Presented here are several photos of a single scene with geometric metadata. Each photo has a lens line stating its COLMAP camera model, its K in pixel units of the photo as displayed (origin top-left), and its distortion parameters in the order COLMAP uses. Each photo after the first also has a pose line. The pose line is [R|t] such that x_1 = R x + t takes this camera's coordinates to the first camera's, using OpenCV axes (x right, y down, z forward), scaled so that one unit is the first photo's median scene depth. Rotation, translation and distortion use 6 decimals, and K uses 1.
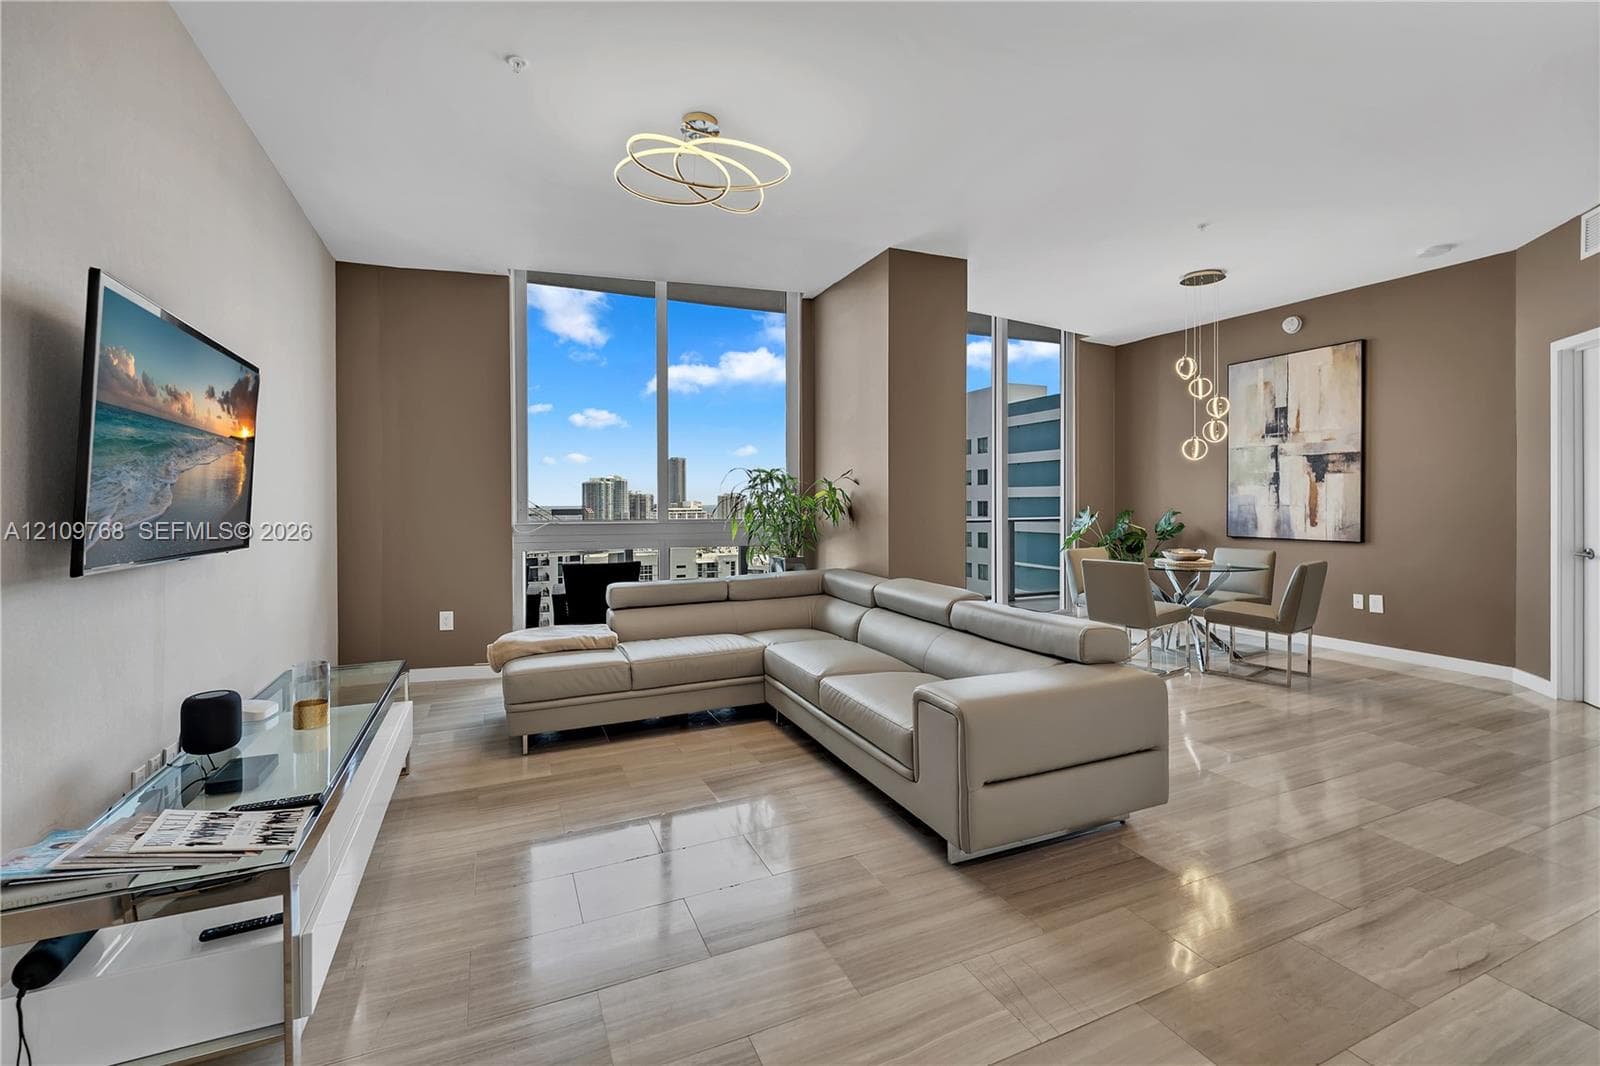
lens RADIAL K [[683.5, 0, 790.8], [0, 683.5, 510.3], [0, 0, 1]] dist [0.003021, -0.005478]
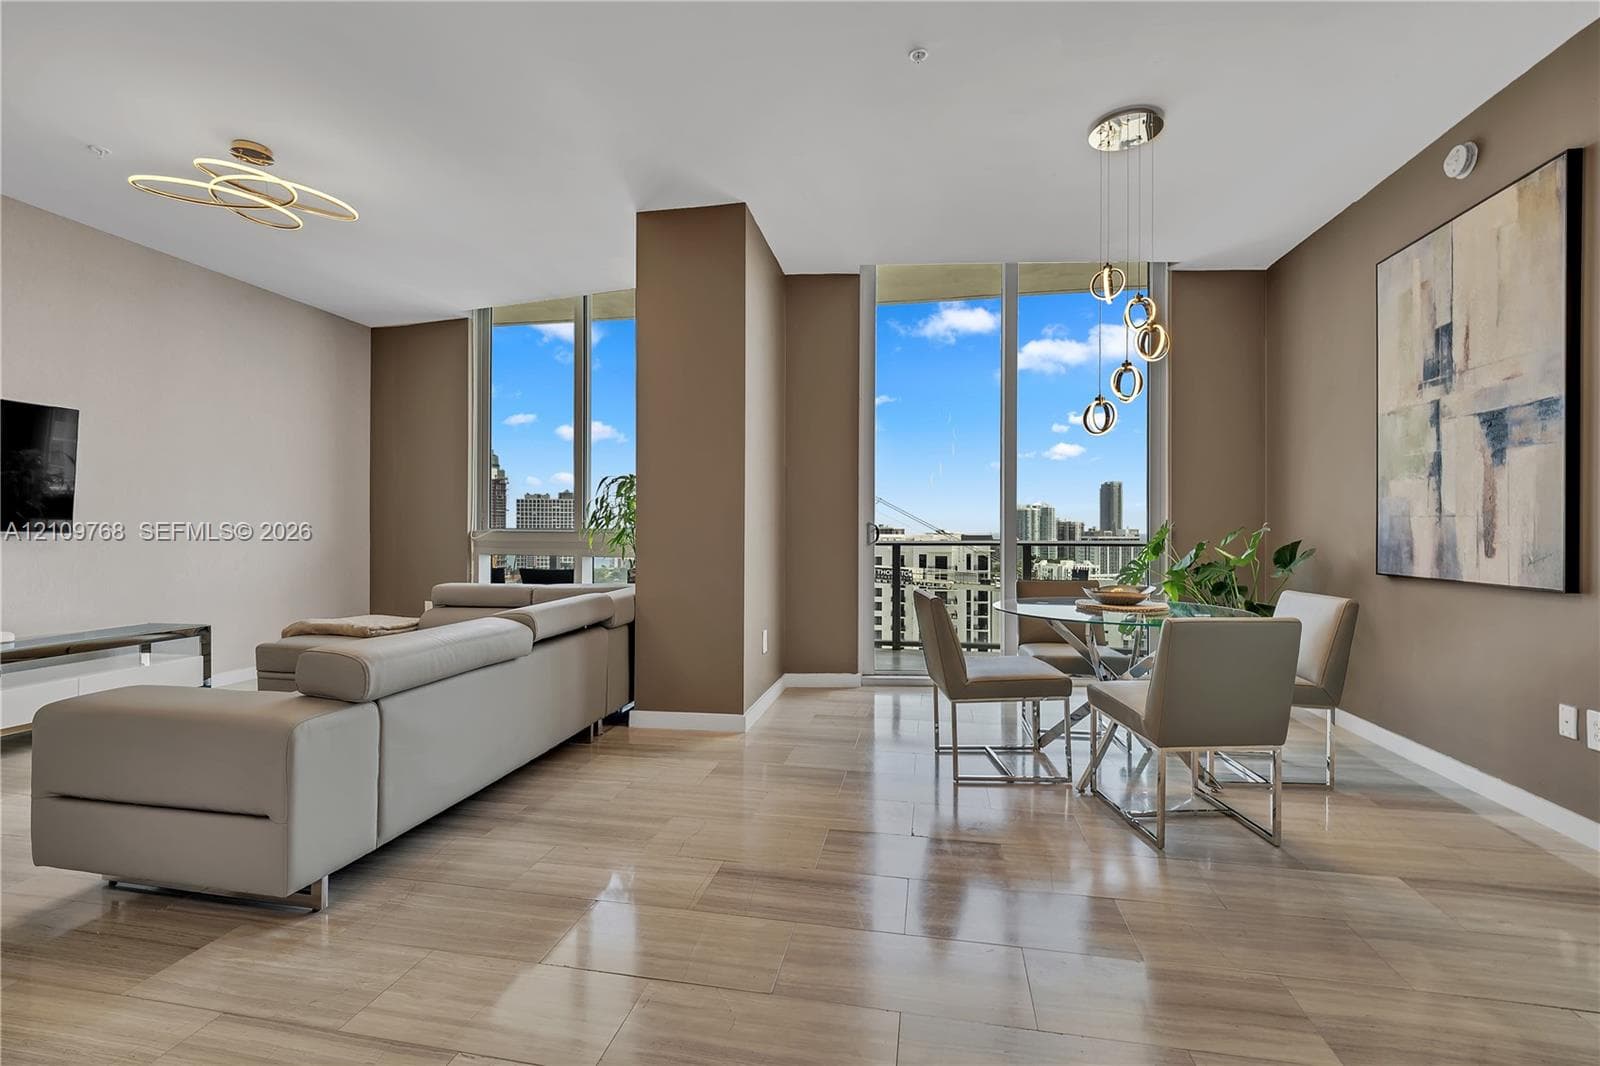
lens RADIAL K [[683.5, 0, 799.6], [0, 683.5, 529.2], [0, 0, 1]] dist [0.003021, -0.005478]
pose [[0.824201, 0.010519, -0.566200, 0.616178], [-0.017684, 0.999818, -0.007167, 0.015593], [0.566022, 0.015920, 0.824237, 0.306892]]
